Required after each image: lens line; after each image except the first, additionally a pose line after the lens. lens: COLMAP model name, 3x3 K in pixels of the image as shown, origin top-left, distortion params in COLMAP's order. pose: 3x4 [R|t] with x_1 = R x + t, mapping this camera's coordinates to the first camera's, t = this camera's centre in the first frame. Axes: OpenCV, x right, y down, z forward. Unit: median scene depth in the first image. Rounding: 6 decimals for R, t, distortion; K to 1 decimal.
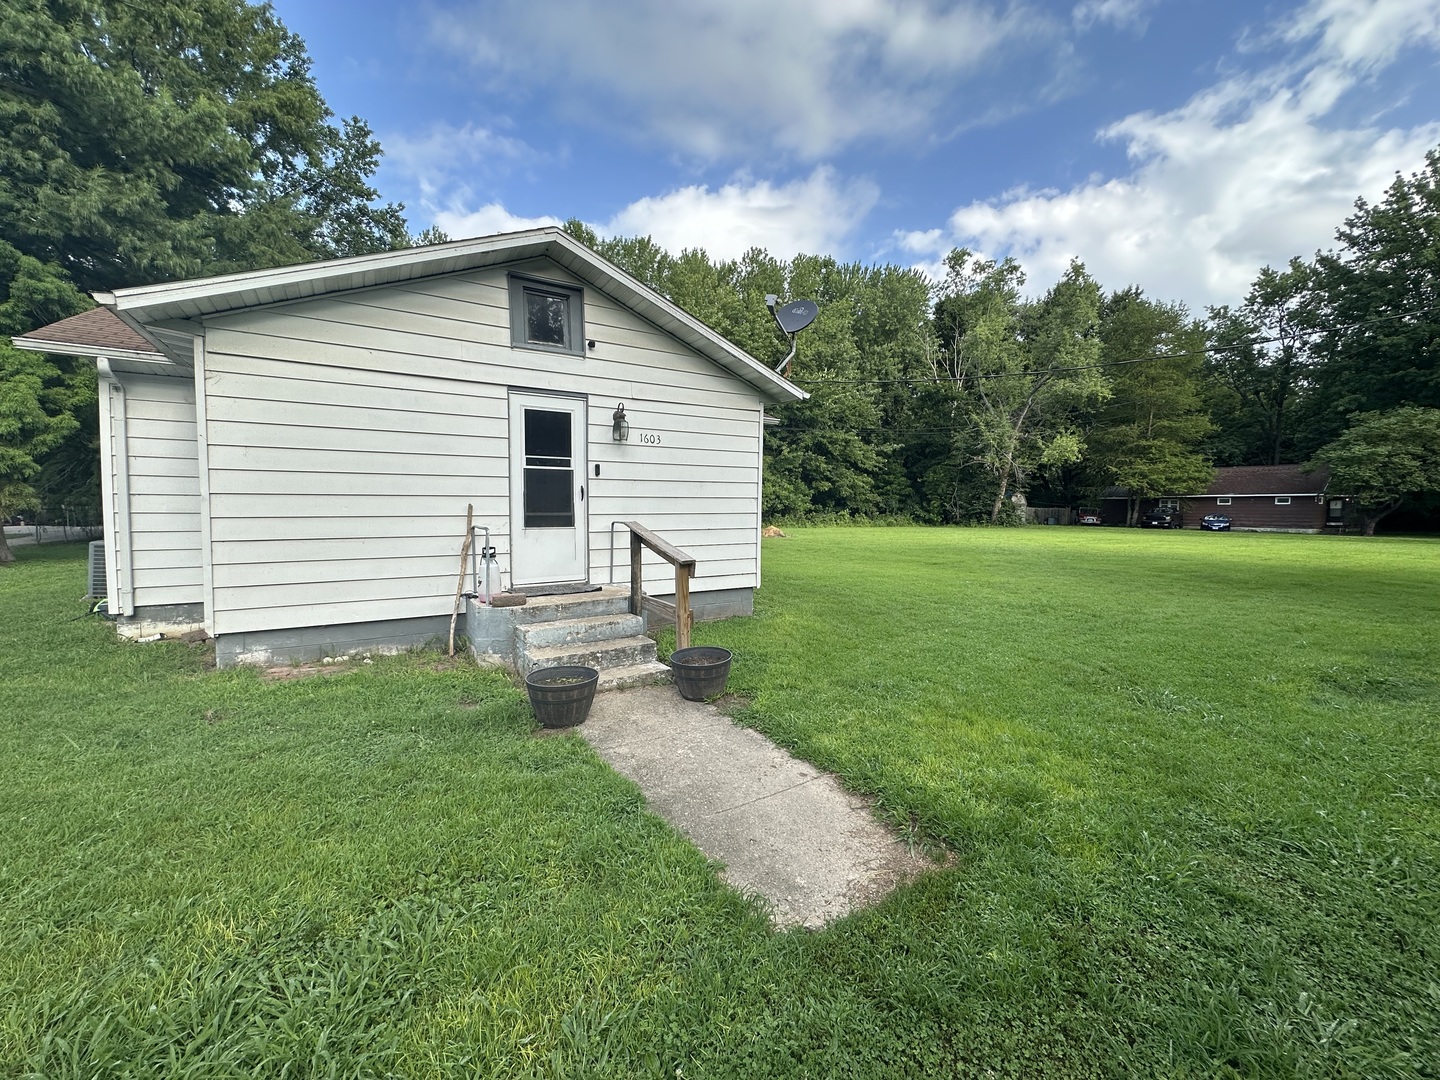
lens RADIAL K [[578.5, 0, 724.0], [0, 578.5, 540.7], [0, 0, 1]] dist [-0.004348, 0.000456]
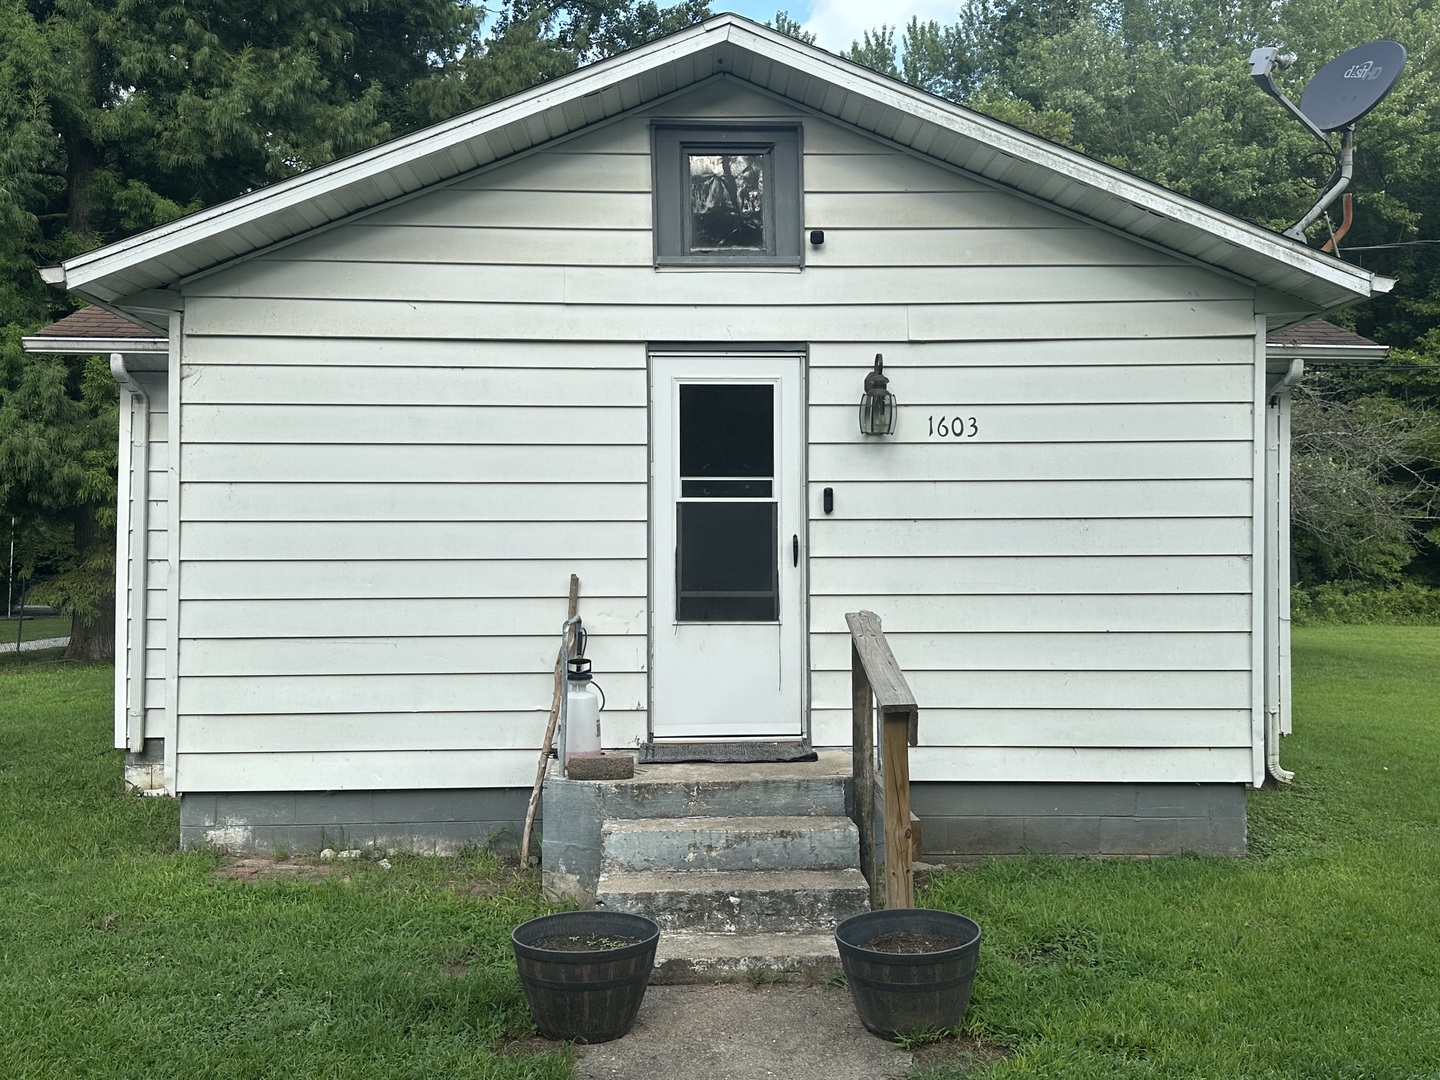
lens RADIAL K [[1305.3, 0, 721.4], [0, 1305.3, 550.9], [0, 0, 1]] dist [0.172341, -0.354540]
pose [[0.863954, -0.010707, -0.503456, 0.251521], [-0.024987, 0.997631, -0.064096, -0.012137], [0.502950, 0.067956, 0.861640, 0.047452]]
